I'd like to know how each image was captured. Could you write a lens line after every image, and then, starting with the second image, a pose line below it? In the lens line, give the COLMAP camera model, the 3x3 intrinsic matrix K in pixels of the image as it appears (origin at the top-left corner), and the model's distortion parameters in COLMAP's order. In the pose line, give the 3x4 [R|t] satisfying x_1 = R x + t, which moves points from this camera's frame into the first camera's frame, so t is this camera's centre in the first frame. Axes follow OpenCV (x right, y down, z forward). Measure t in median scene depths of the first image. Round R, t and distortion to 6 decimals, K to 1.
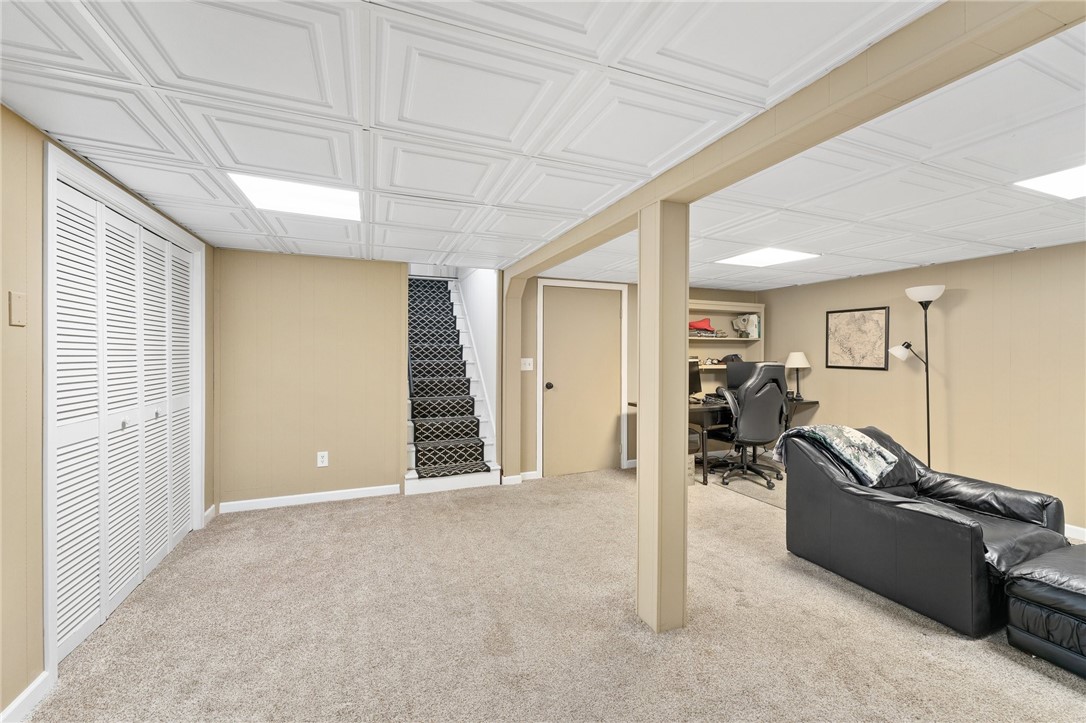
lens RADIAL K [[437.3, 0, 544.3], [0, 437.3, 356.3], [0, 0, 1]] dist [0.003020, 0.000323]
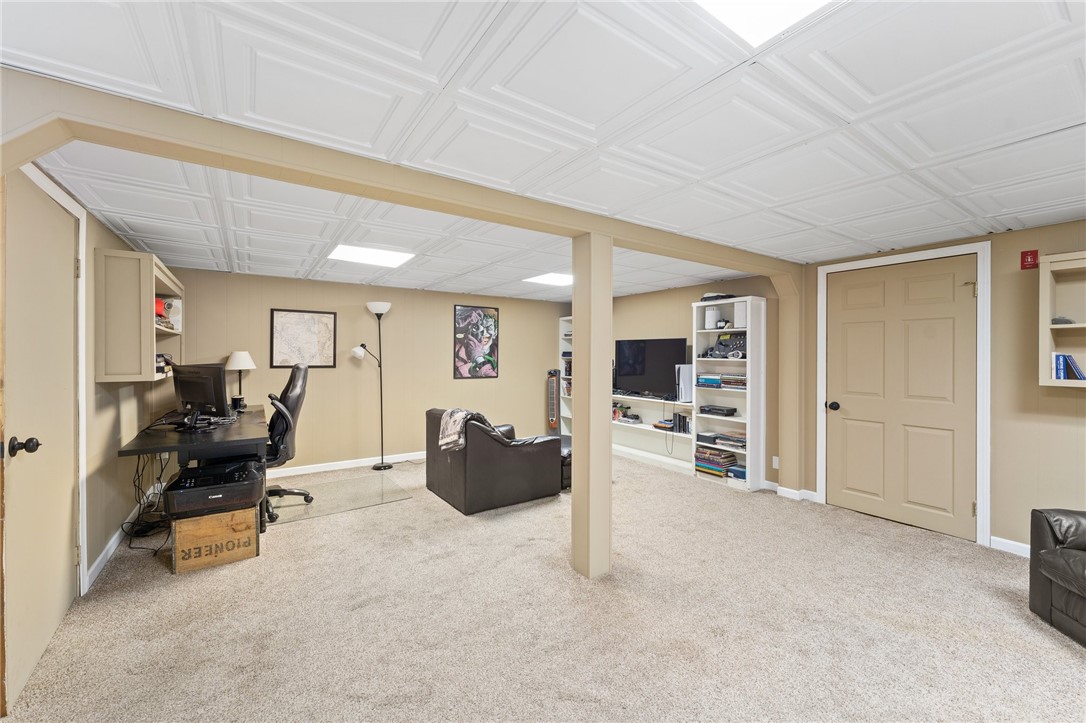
lens RADIAL K [[437.3, 0, 545.3], [0, 437.3, 357.1], [0, 0, 1]] dist [0.003020, 0.000323]
pose [[-0.222081, -0.010589, 0.974971, -0.458258], [0.004157, 0.999922, 0.011807, -0.007036], [-0.975019, 0.006675, -0.222020, 0.709108]]
